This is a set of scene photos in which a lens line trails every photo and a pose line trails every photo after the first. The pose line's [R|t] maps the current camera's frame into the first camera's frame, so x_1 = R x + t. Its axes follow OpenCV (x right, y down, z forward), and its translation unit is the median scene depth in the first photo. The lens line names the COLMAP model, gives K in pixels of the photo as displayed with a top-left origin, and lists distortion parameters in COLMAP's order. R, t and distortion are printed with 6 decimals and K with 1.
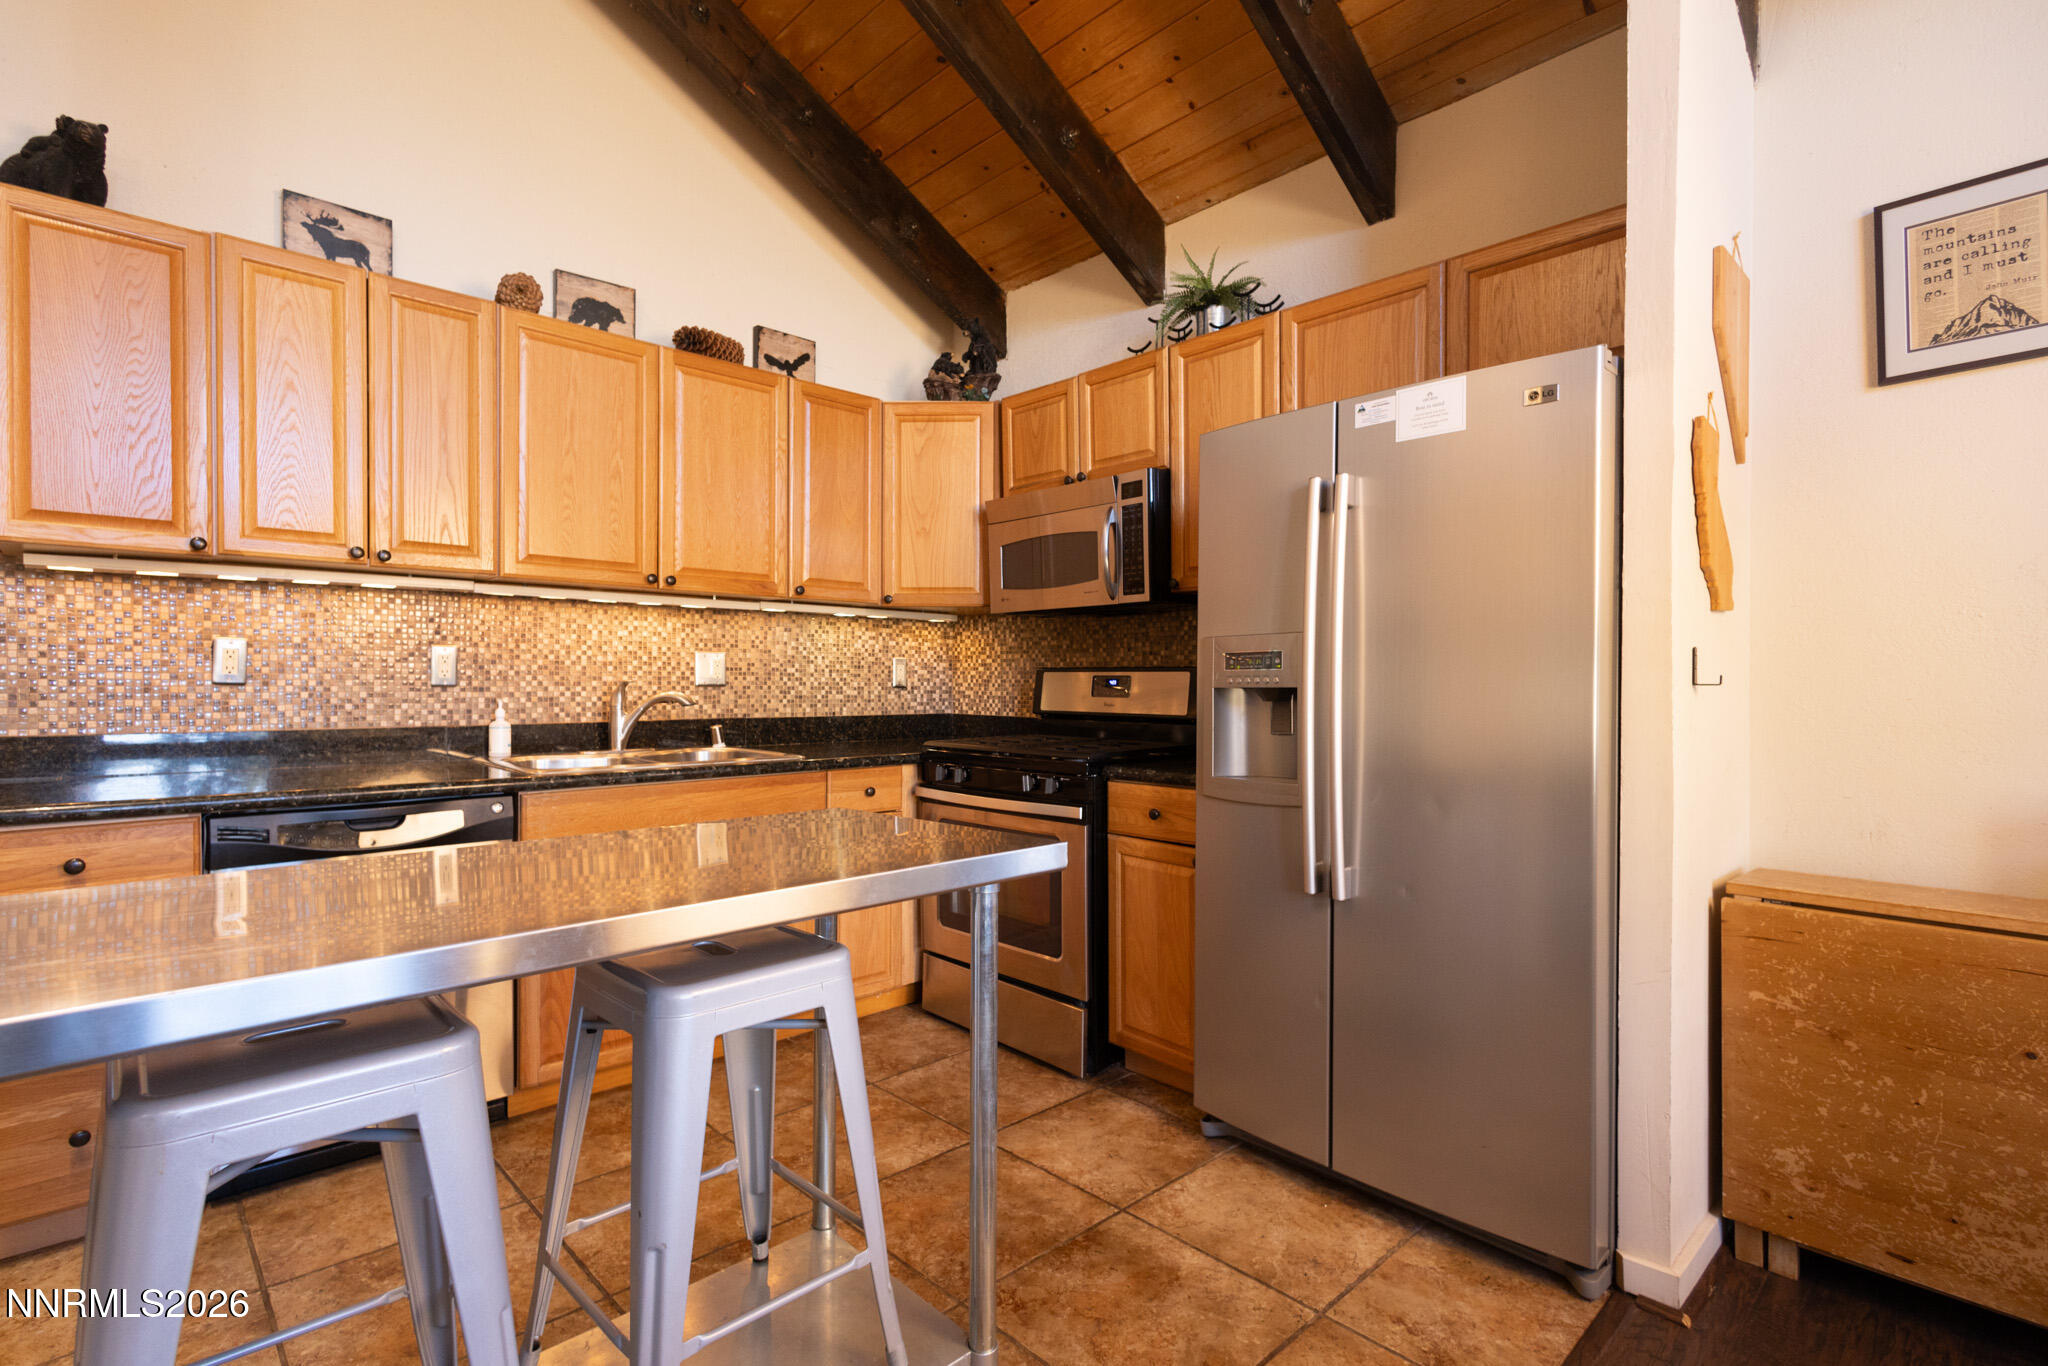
lens RADIAL K [[959.8, 0, 1004.5], [0, 959.8, 694.2], [0, 0, 1]] dist [0.002935, -0.000036]
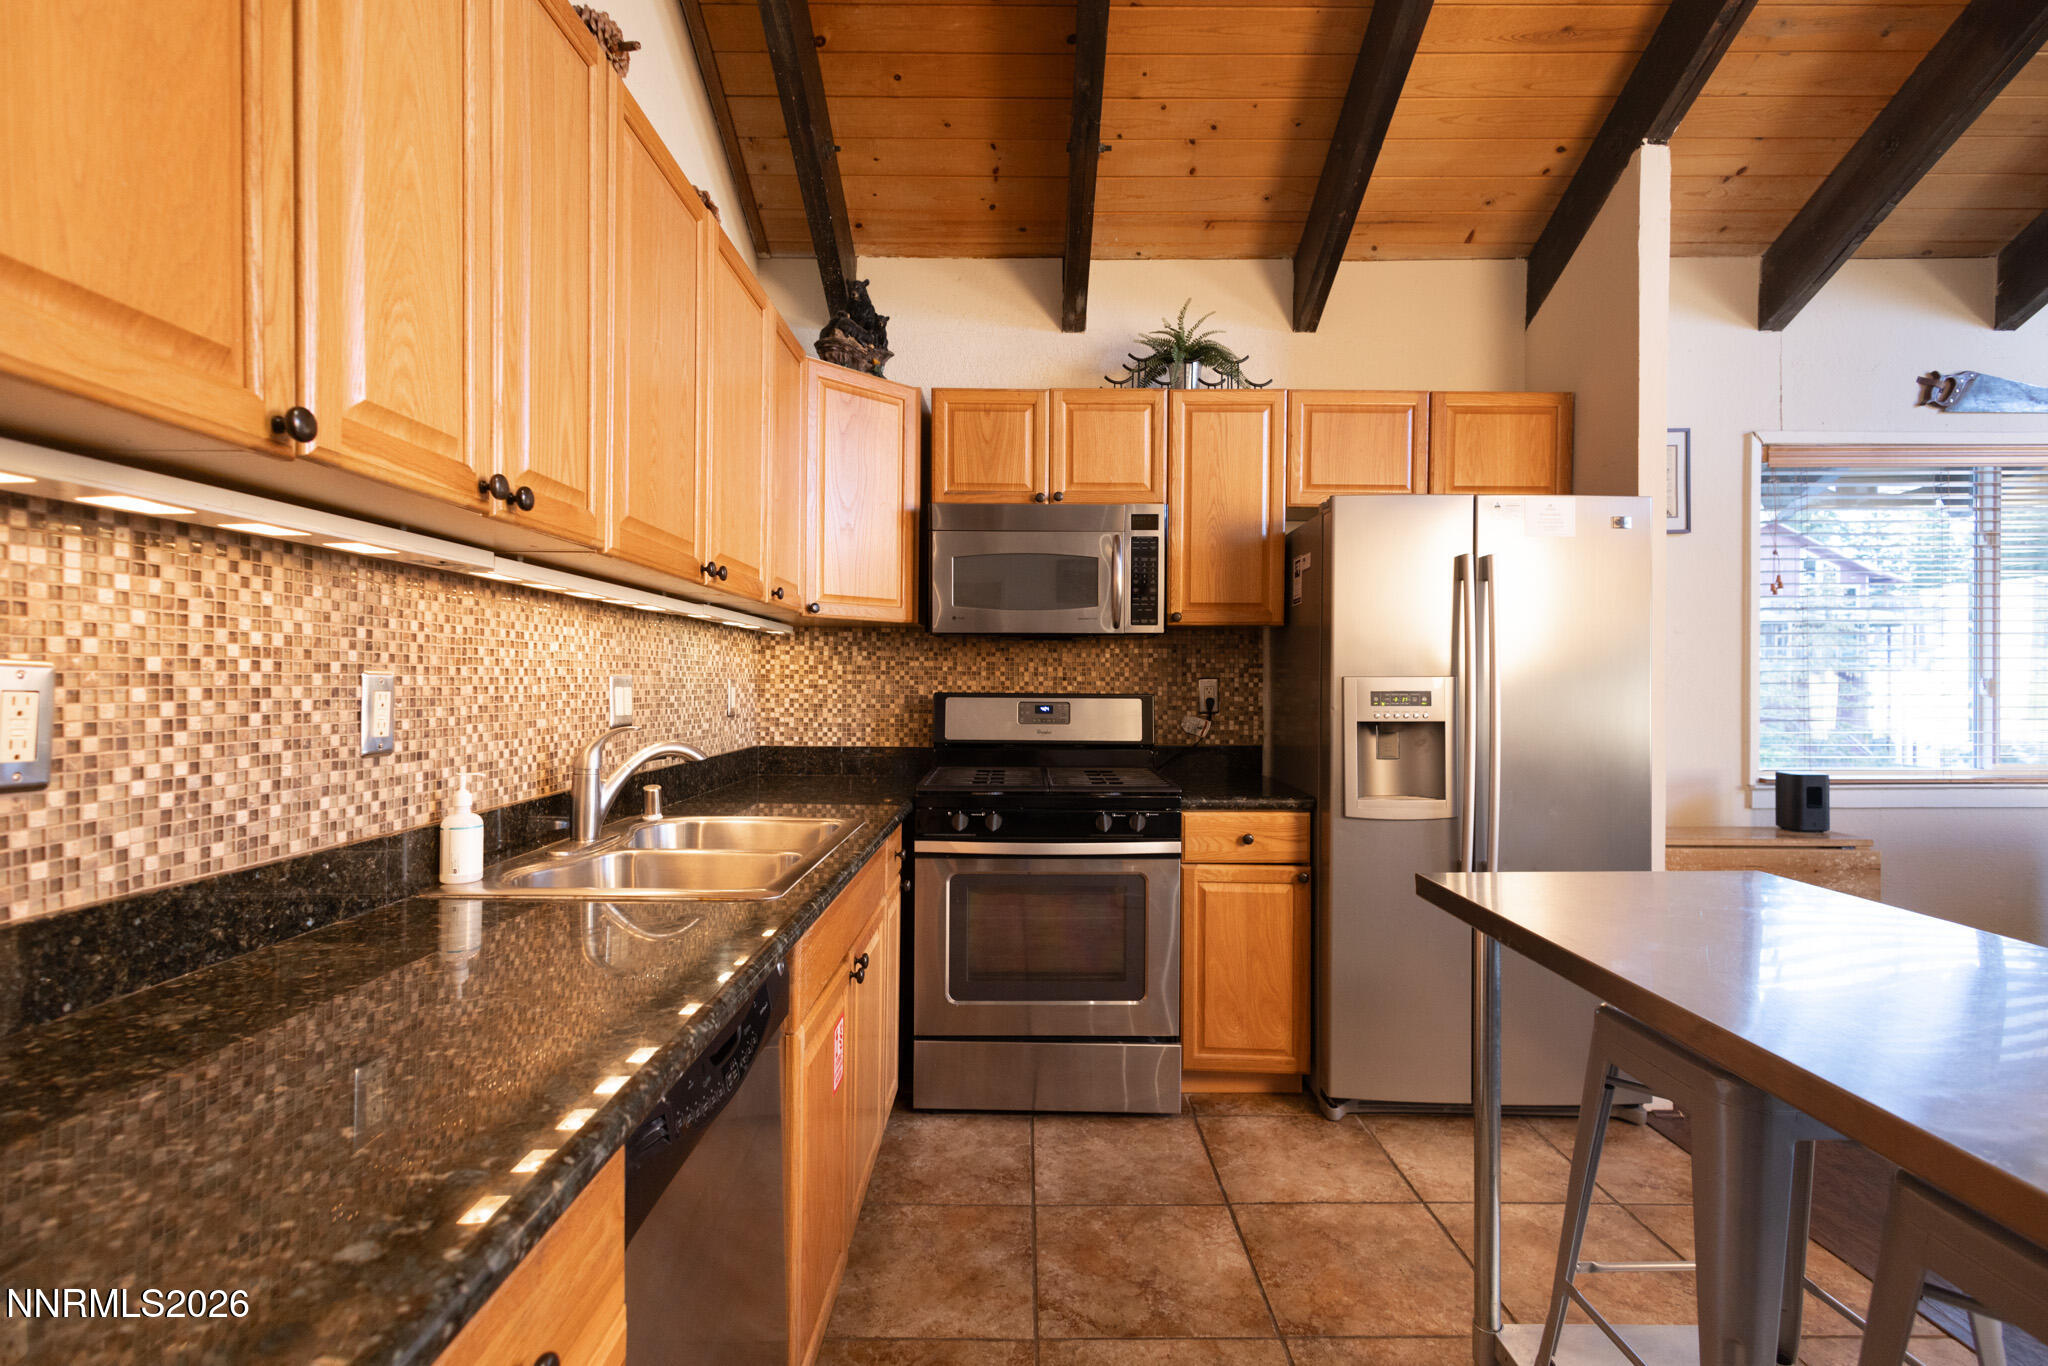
lens RADIAL K [[949.3, 0, 1024.0], [0, 949.3, 683.0], [0, 0, 1]] dist [0.002573, -0.000030]
pose [[0.681594, -0.001418, 0.731729, -0.693472], [0.006630, 0.999969, -0.004239, -0.039672], [-0.731700, 0.007741, 0.681582, 0.413190]]
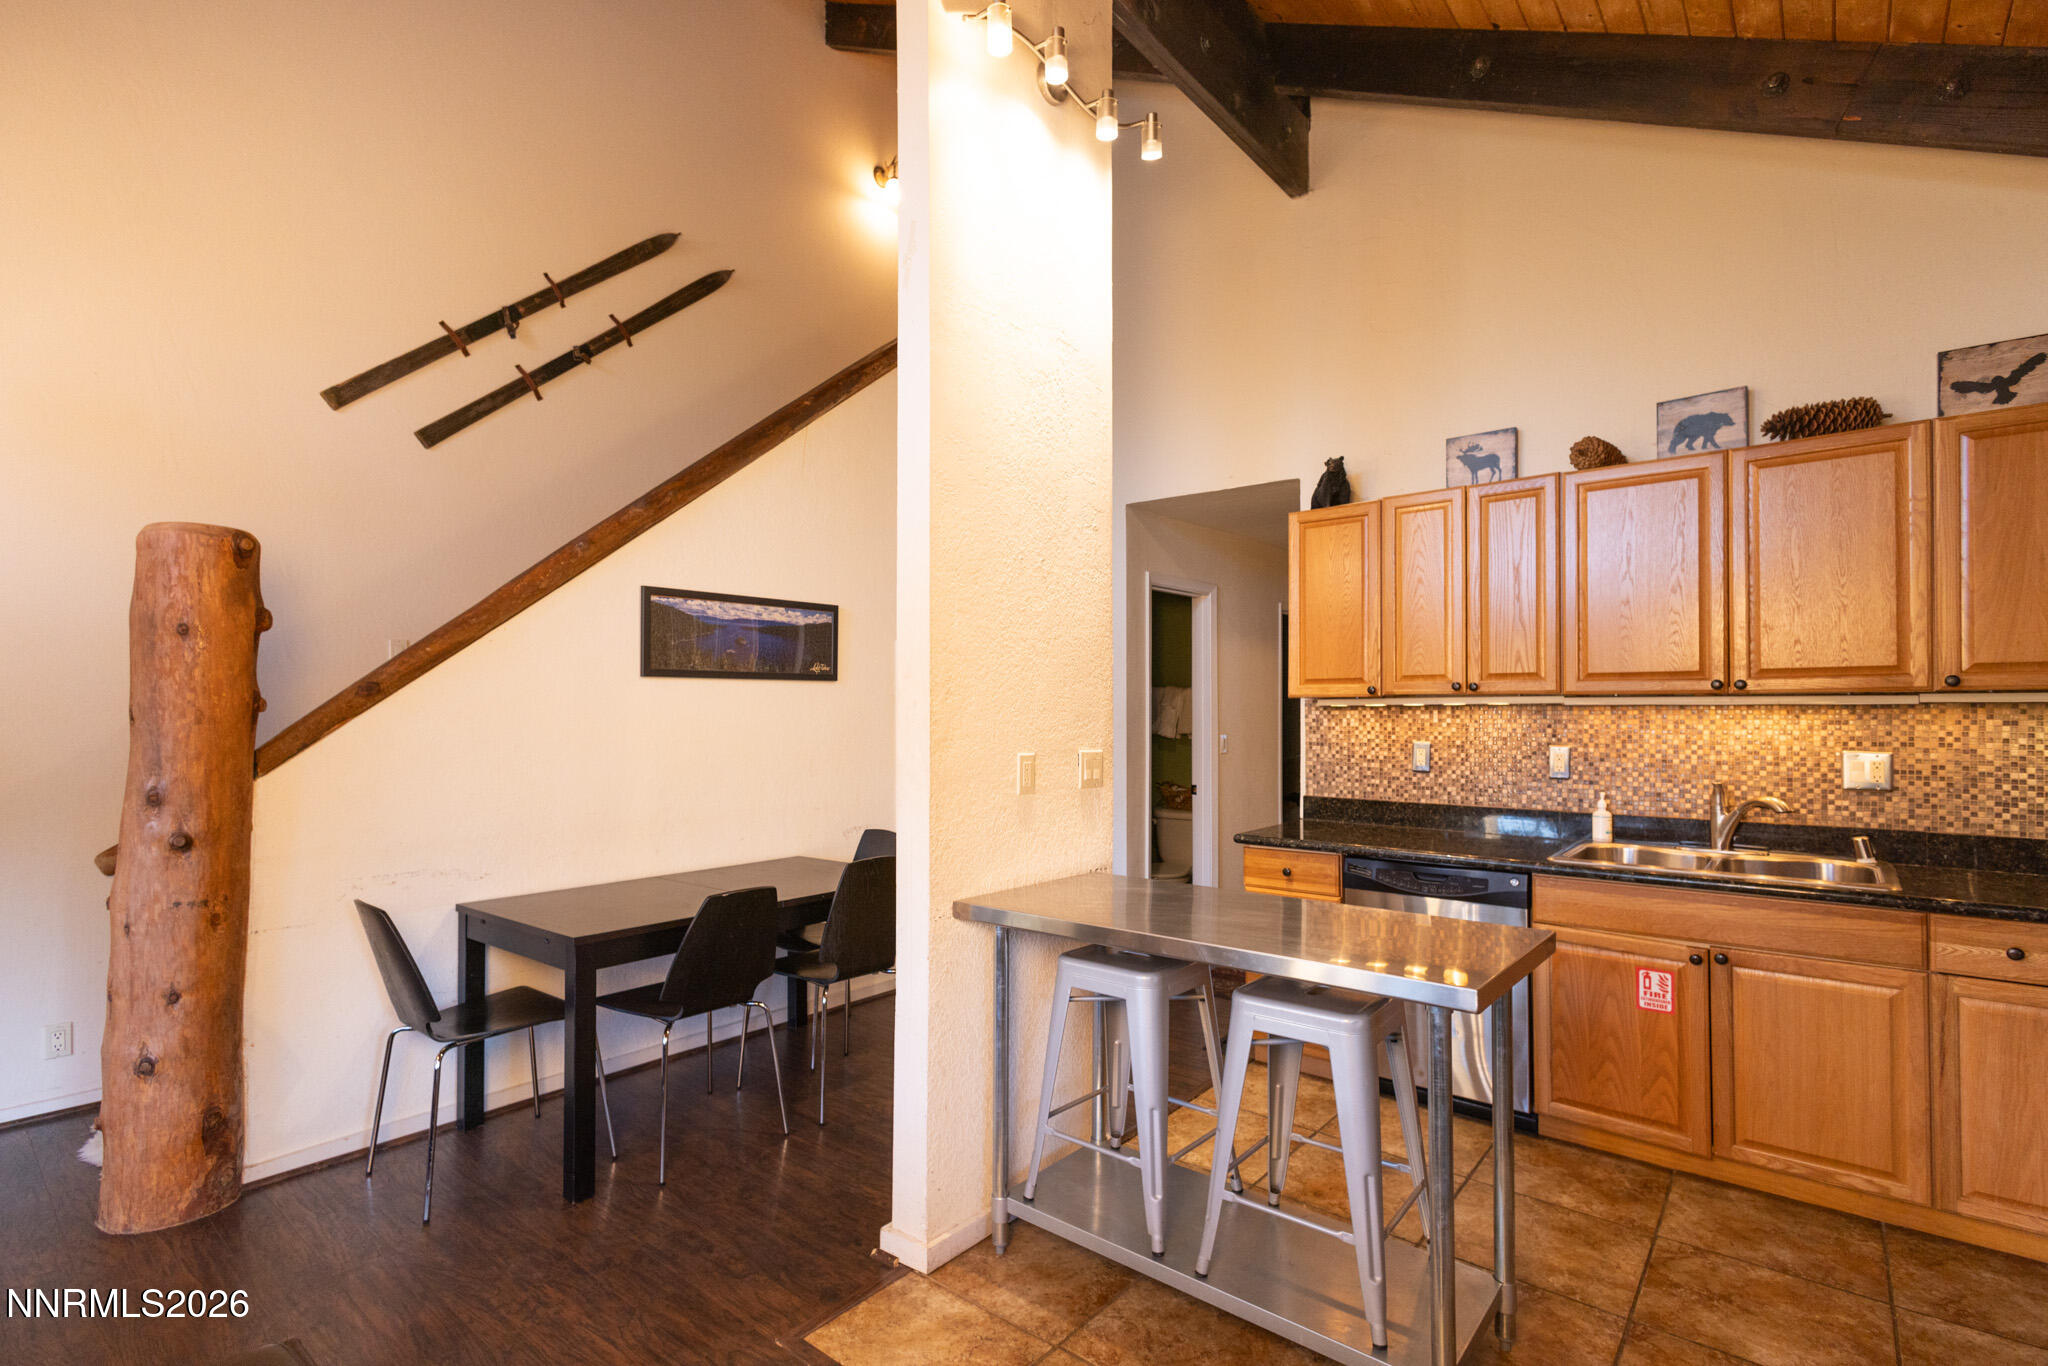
lens RADIAL K [[959.8, 0, 1004.5], [0, 959.8, 694.2], [0, 0, 1]] dist [0.002935, -0.000036]
pose [[0.105914, -0.019618, -0.994182, 0.562873], [-0.008555, 0.999750, -0.020640, -0.083532], [0.994339, 0.010692, 0.105720, 0.148521]]
